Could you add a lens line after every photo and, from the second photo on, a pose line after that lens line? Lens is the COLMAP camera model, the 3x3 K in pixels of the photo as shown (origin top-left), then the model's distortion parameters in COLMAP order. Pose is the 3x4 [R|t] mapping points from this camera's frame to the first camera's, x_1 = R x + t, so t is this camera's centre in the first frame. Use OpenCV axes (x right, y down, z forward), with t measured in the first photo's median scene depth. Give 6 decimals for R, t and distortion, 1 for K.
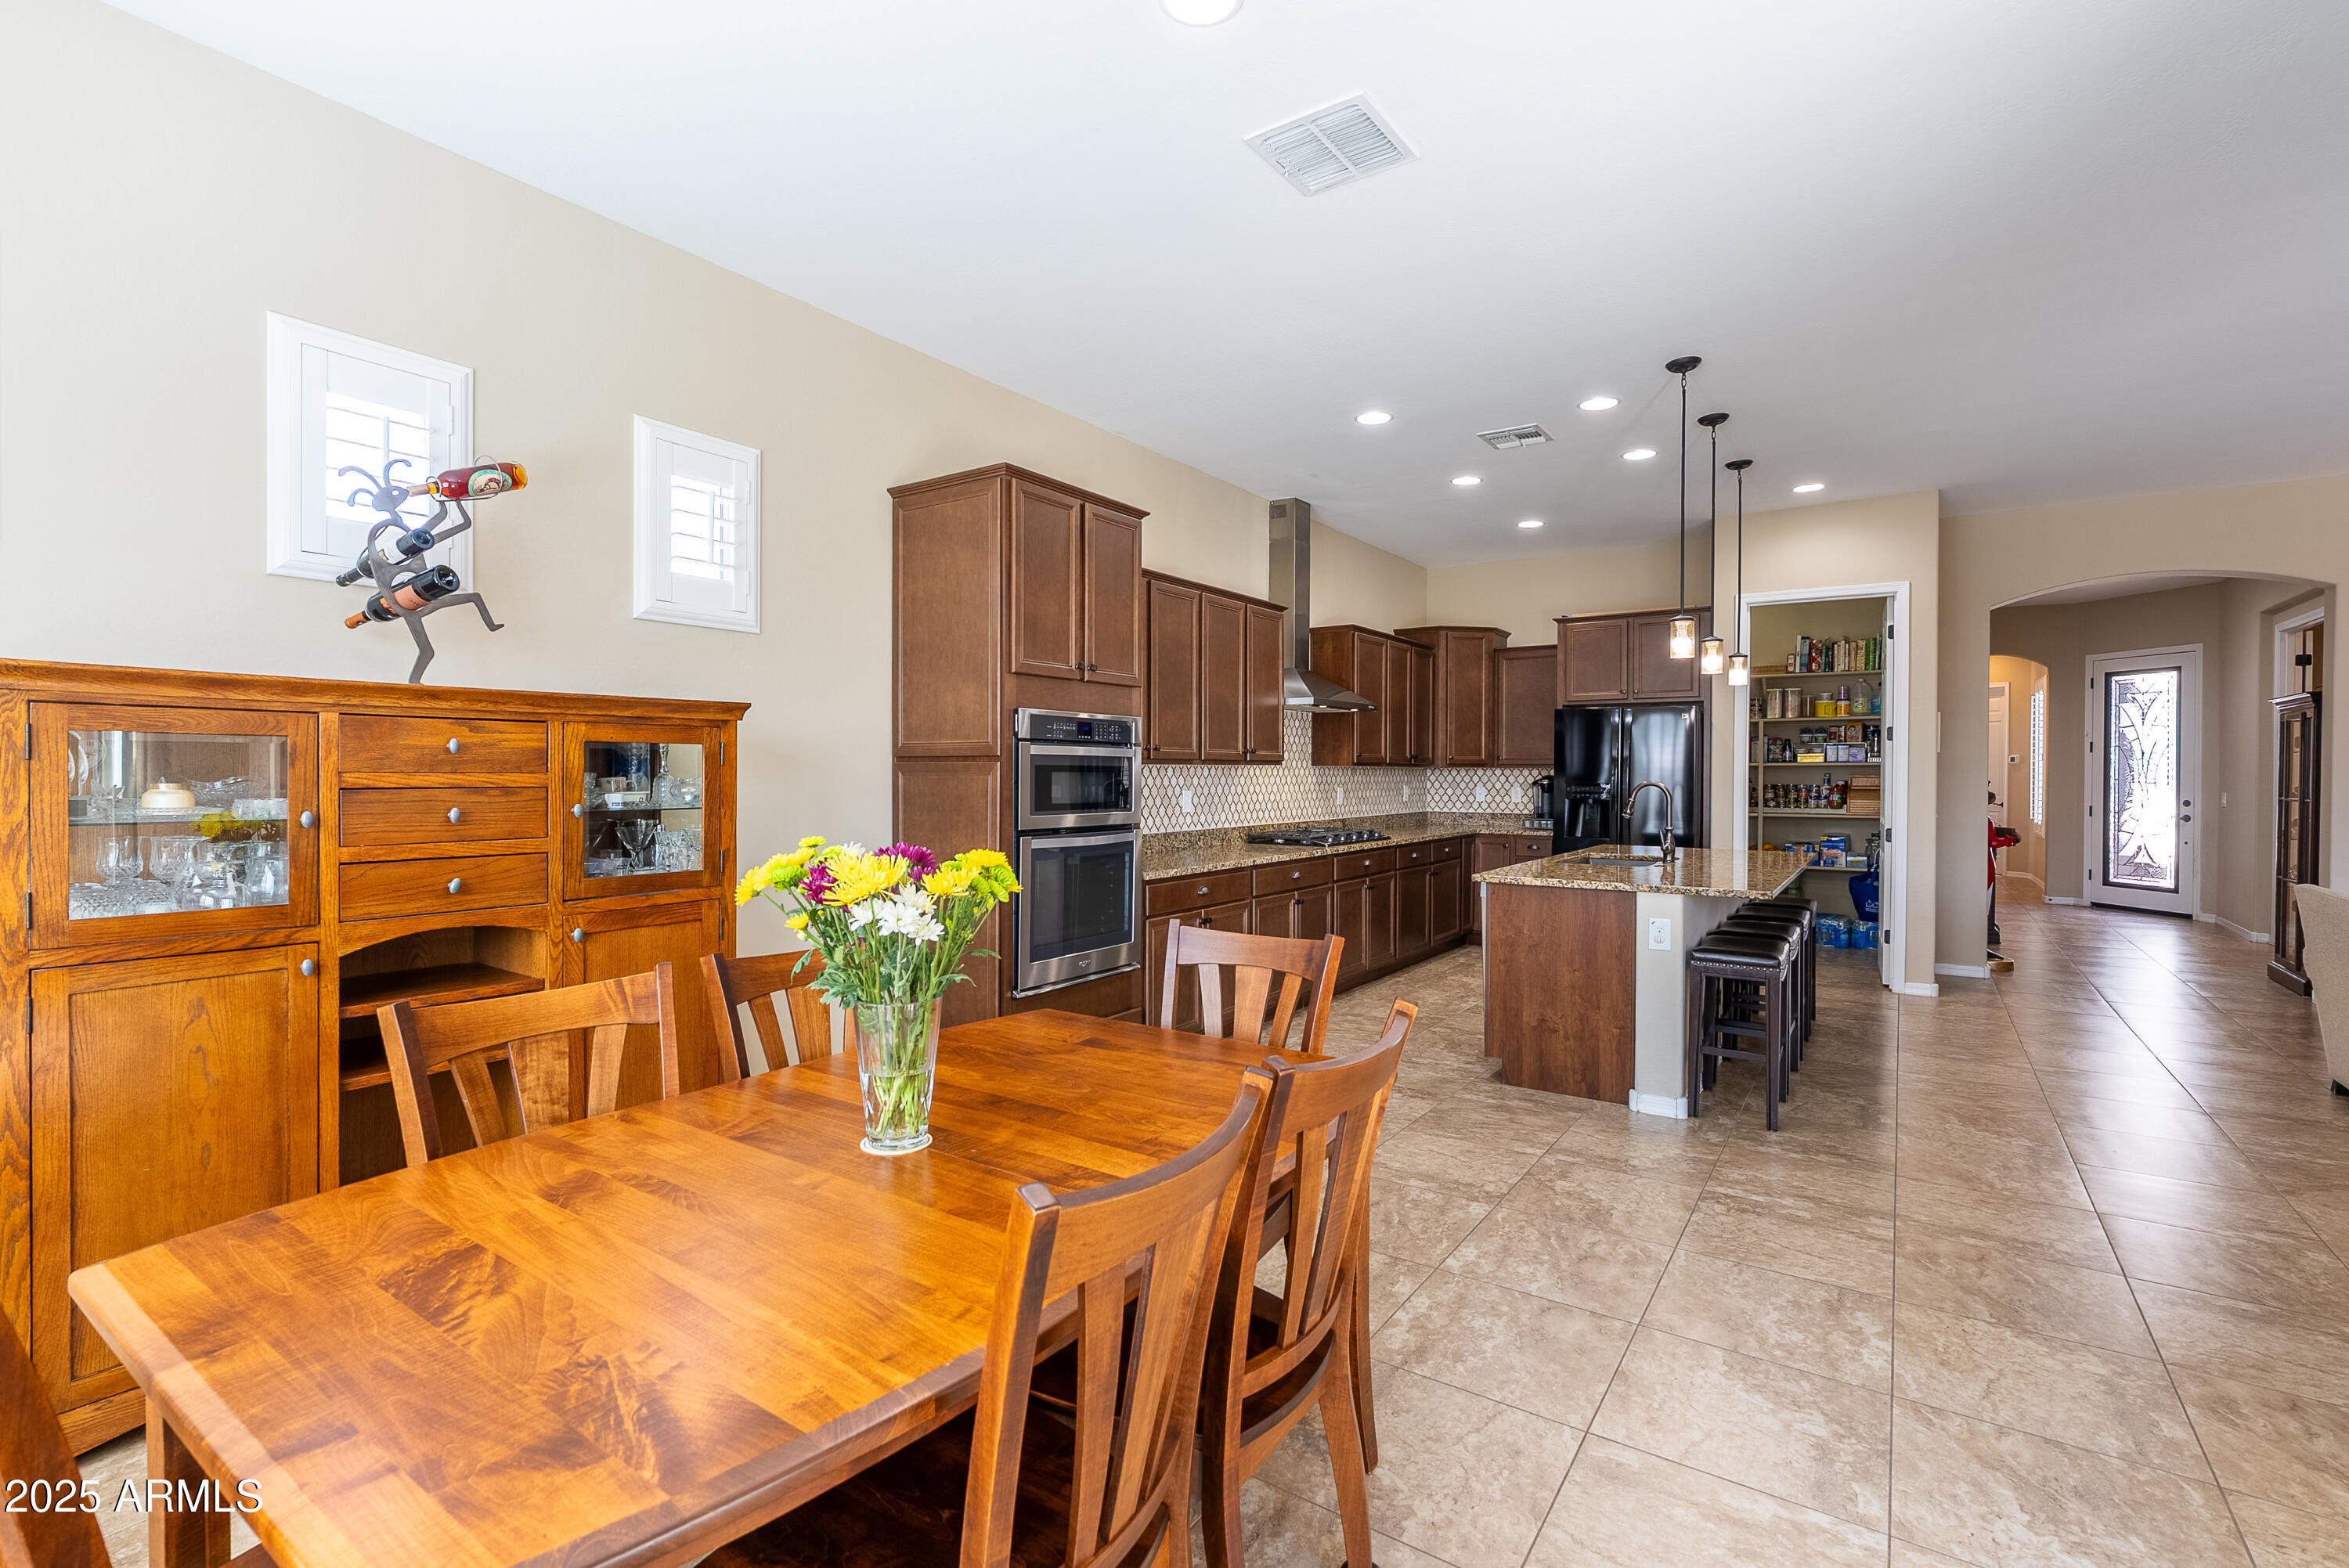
lens RADIAL K [[1062.9, 0, 1173.5], [0, 1062.9, 765.9], [0, 0, 1]] dist [-0.011830, 0.003351]
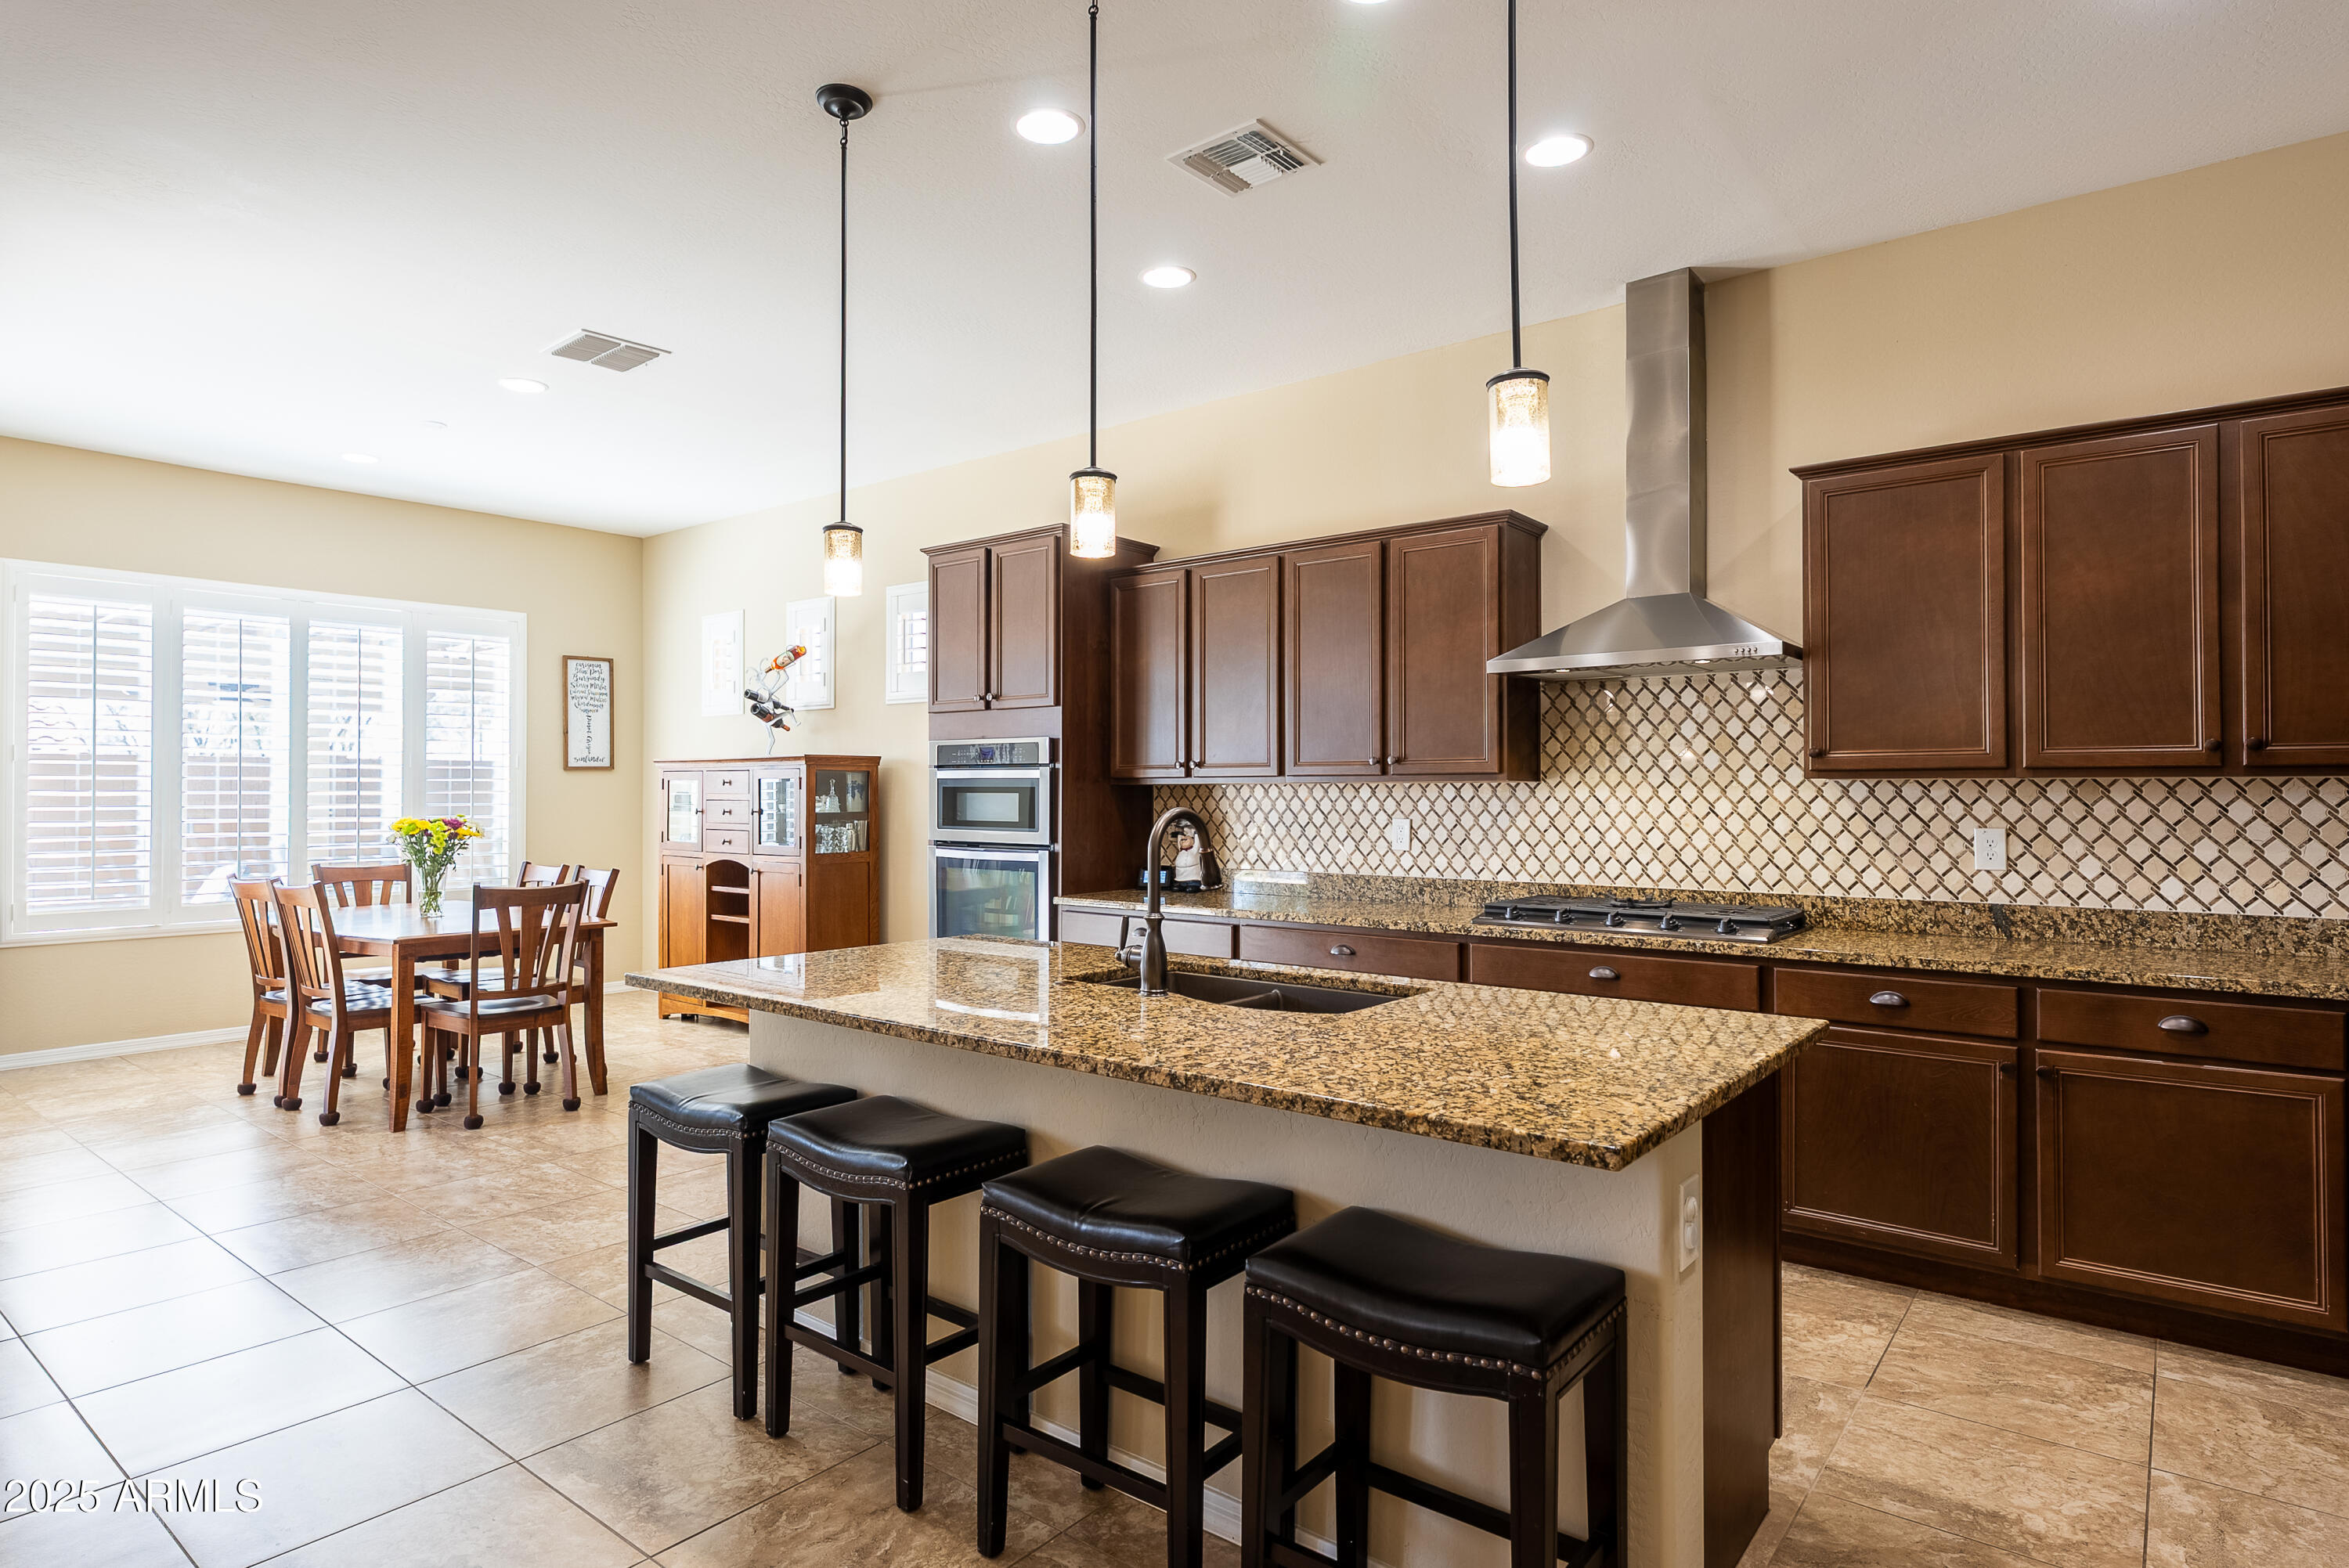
lens RADIAL K [[1268.6, 0, 1136.4], [0, 1268.6, 778.1], [0, 0, 1]] dist [0.014001, 0.000274]
pose [[-0.088849, -0.013375, -0.995955, 0.834124], [0.005909, 0.999885, -0.013955, 0.006667], [0.996028, -0.007125, -0.088759, 0.876486]]
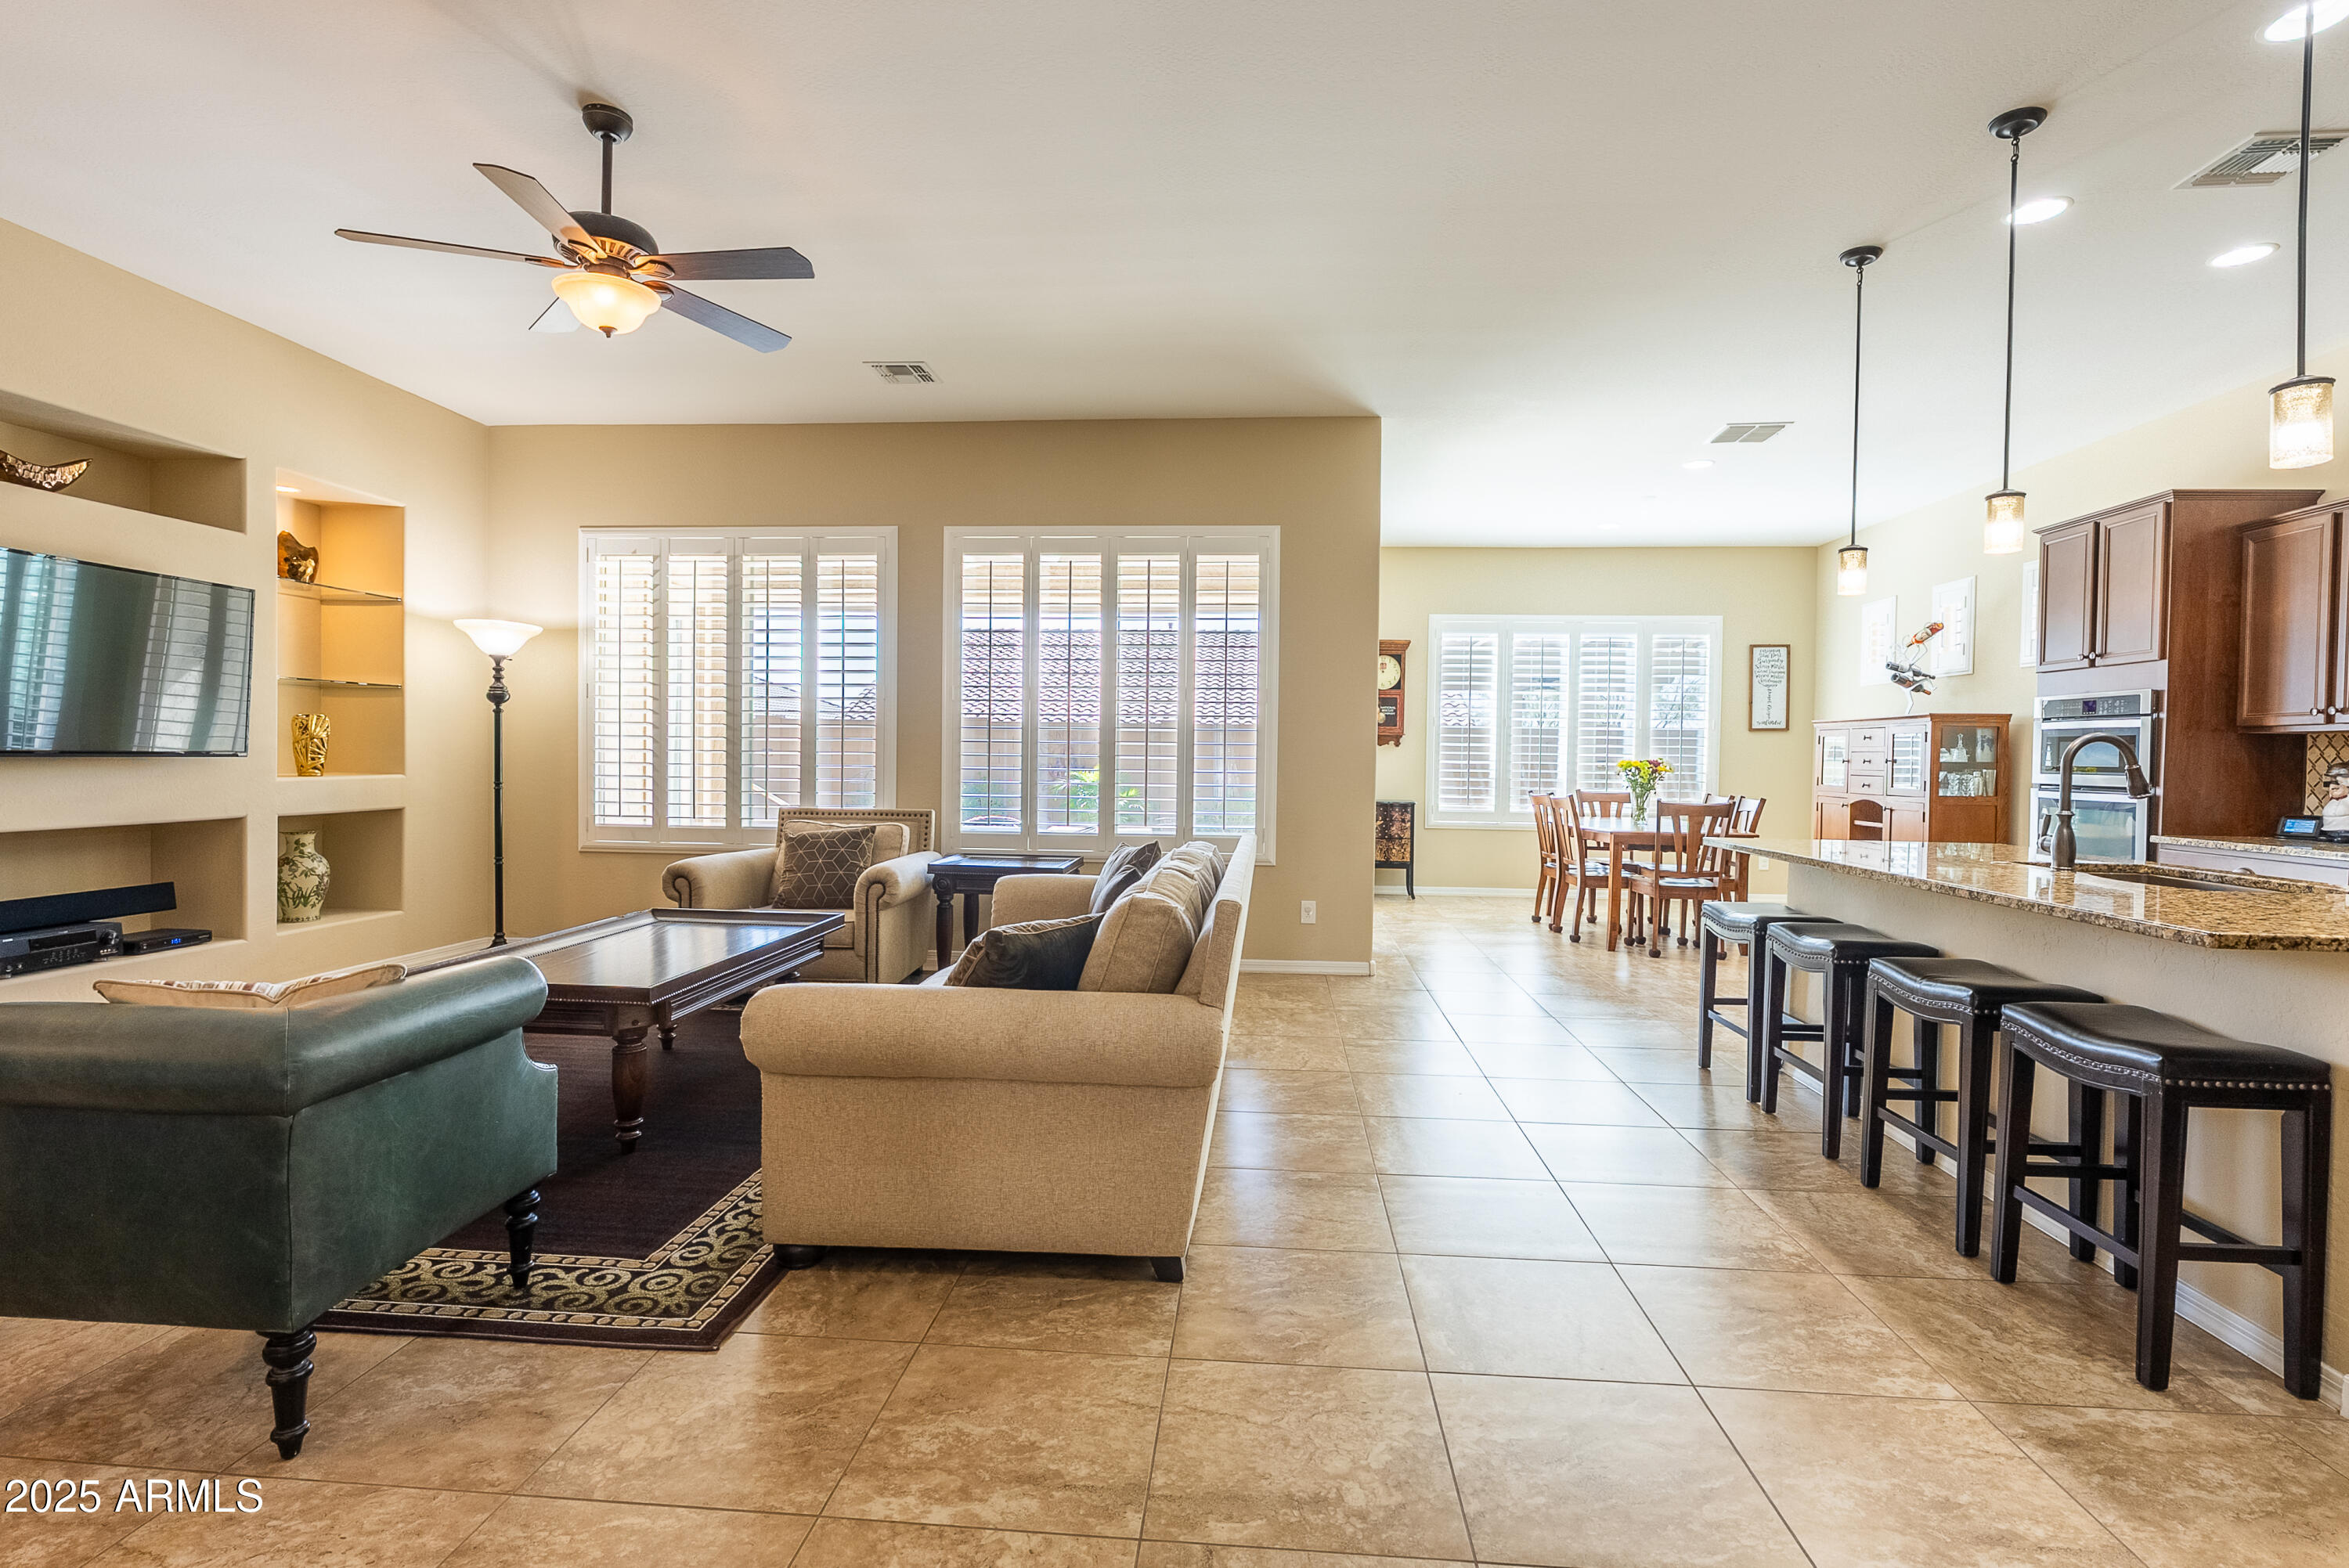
lens RADIAL K [[1087.3, 0, 1207.8], [0, 1087.3, 782.2], [0, 0, 1]] dist [0.002819, 0.001446]
pose [[-0.852937, -0.001147, -0.522012, 0.997738], [-0.012920, 0.999738, 0.018914, 0.029041], [0.521853, 0.022877, -0.852728, 1.065857]]
